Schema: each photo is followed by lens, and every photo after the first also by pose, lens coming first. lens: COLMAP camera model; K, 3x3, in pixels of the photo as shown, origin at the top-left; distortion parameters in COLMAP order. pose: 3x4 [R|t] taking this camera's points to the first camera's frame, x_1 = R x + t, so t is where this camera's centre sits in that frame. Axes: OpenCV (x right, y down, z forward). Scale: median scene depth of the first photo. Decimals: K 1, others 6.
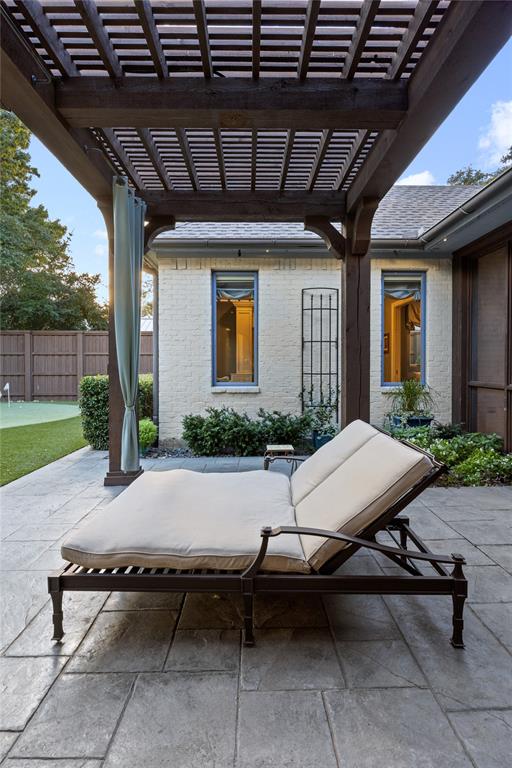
lens RADIAL K [[400.0, 0, 255.3], [0, 400.0, 370.6], [0, 0, 1]] dist [0.001843, 0.000423]
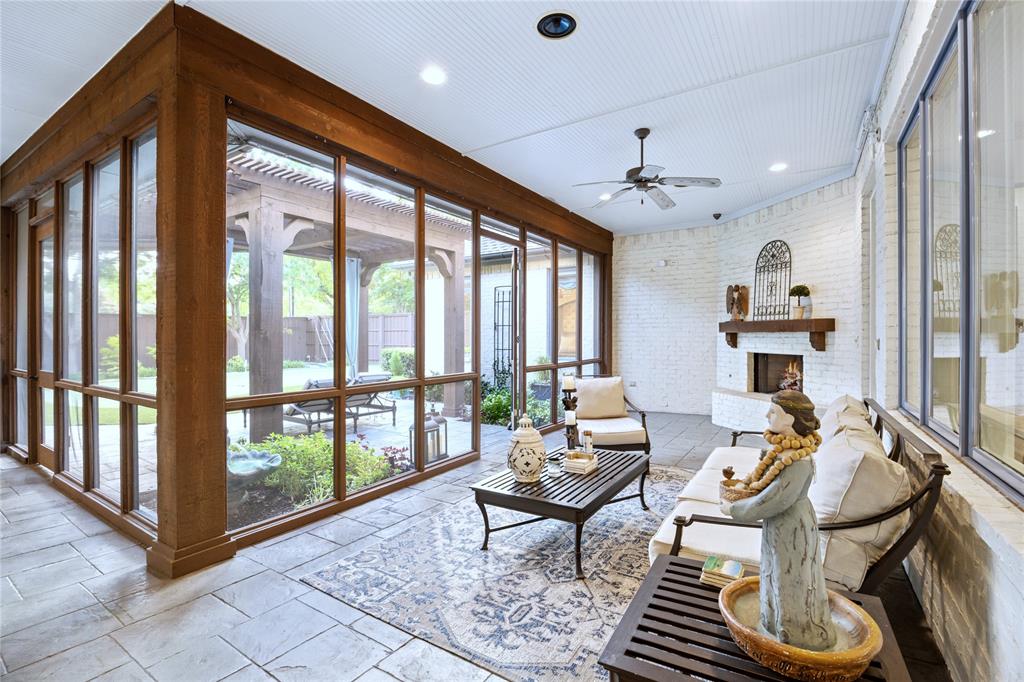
lens RADIAL K [[454.5, 0, 512.0], [0, 454.5, 341.0], [0, 0, 1]] dist [-0.013527, 0.000042]
pose [[0.833104, 0.007934, -0.553059, 1.033401], [-0.012189, 0.999918, -0.004018, -0.015013], [0.552982, 0.010089, 0.833132, -0.263351]]
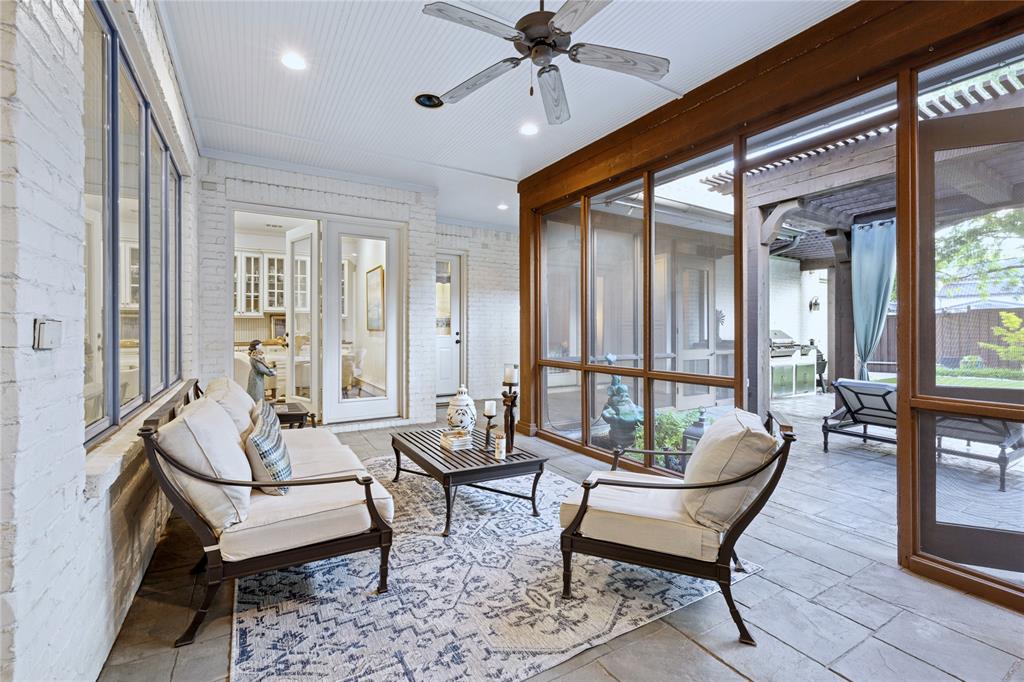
lens RADIAL K [[454.5, 0, 512.0], [0, 454.5, 341.0], [0, 0, 1]] dist [-0.013527, 0.000042]
pose [[0.853813, 0.039406, 0.519087, 0.643665], [-0.038796, 0.999175, -0.012037, 0.001047], [-0.519133, -0.009861, 0.854637, -0.250716]]
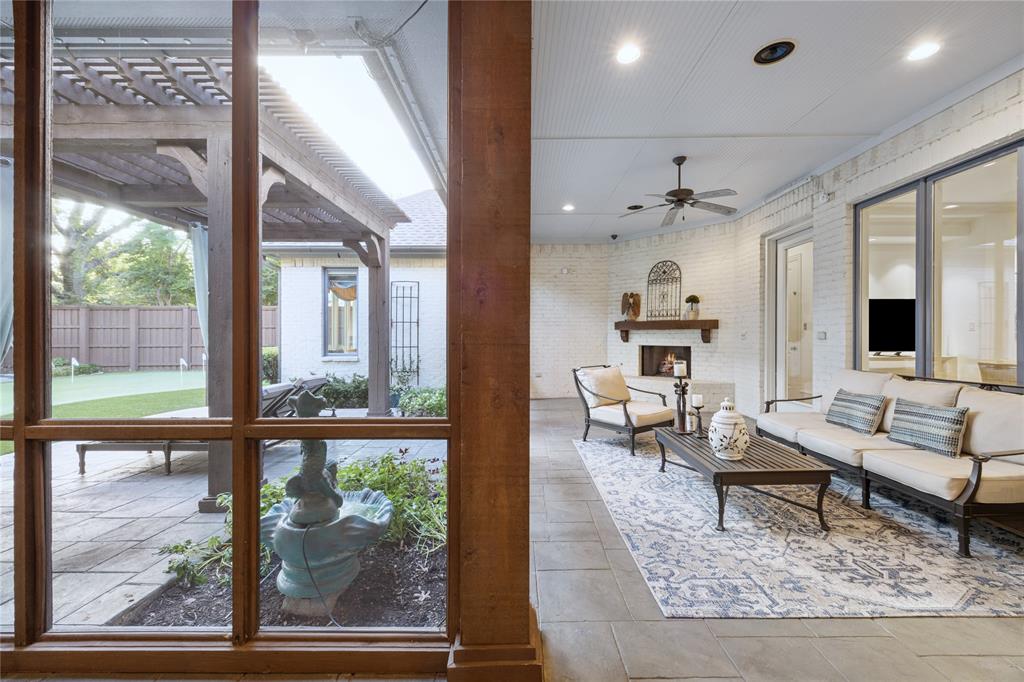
lens RADIAL K [[415.0, 0, 512.0], [0, 415.0, 341.0], [0, 0, 1]] dist [0.007306, -0.000434]
pose [[0.999757, 0.002259, -0.021909, 0.543580], [-0.002420, 0.999970, -0.007324, -0.002135], [0.021892, 0.007375, 0.999733, -0.341362]]
